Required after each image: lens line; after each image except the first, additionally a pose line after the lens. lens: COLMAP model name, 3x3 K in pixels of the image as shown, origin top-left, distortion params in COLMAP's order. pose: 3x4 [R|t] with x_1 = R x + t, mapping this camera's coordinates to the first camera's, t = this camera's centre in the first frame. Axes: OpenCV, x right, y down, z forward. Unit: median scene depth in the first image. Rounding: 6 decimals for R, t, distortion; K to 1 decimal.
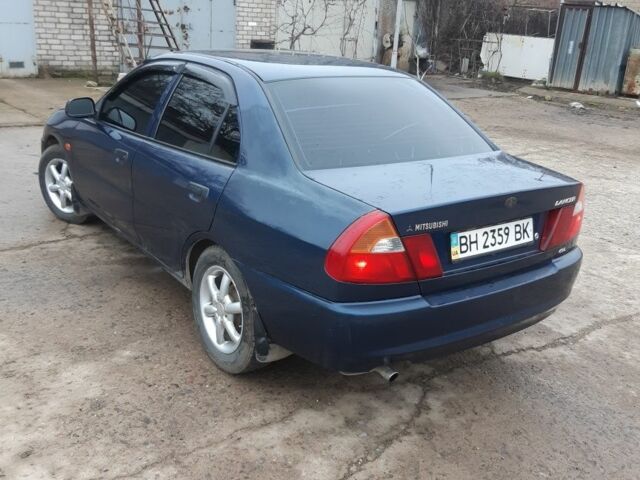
lens RADIAL K [[659.3, 0, 318.4], [0, 659.3, 241.3], [0, 0, 1]] dist [0.098030, -0.224564]
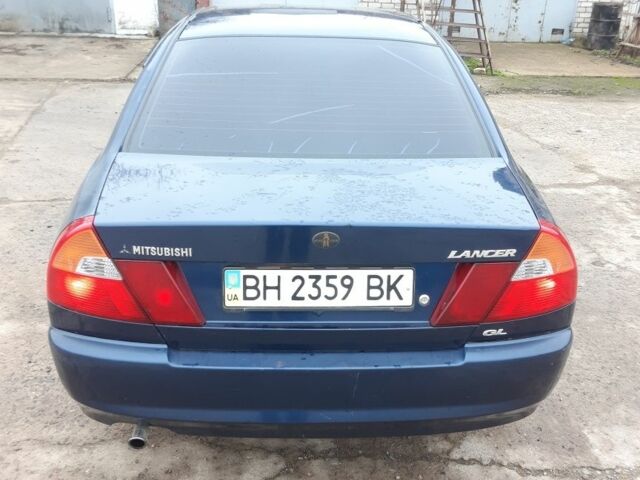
lens RADIAL K [[659.3, 0, 318.4], [0, 659.3, 241.3], [0, 0, 1]] dist [0.098030, -0.224564]
pose [[0.834878, 0.180072, -0.520146, 0.594083], [-0.156938, 0.983624, 0.088627, -0.107820], [0.527587, 0.007638, 0.849466, 0.445433]]
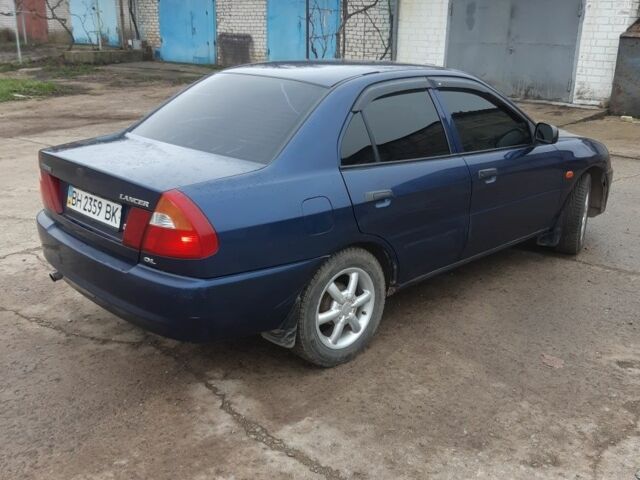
lens RADIAL K [[659.3, 0, 318.4], [0, 659.3, 241.3], [0, 0, 1]] dist [0.098030, -0.224564]
pose [[0.136010, 0.248001, -0.959165, 1.399428], [-0.325234, 0.925682, 0.193225, -0.288825], [0.935801, 0.285673, 0.206560, 1.139315]]
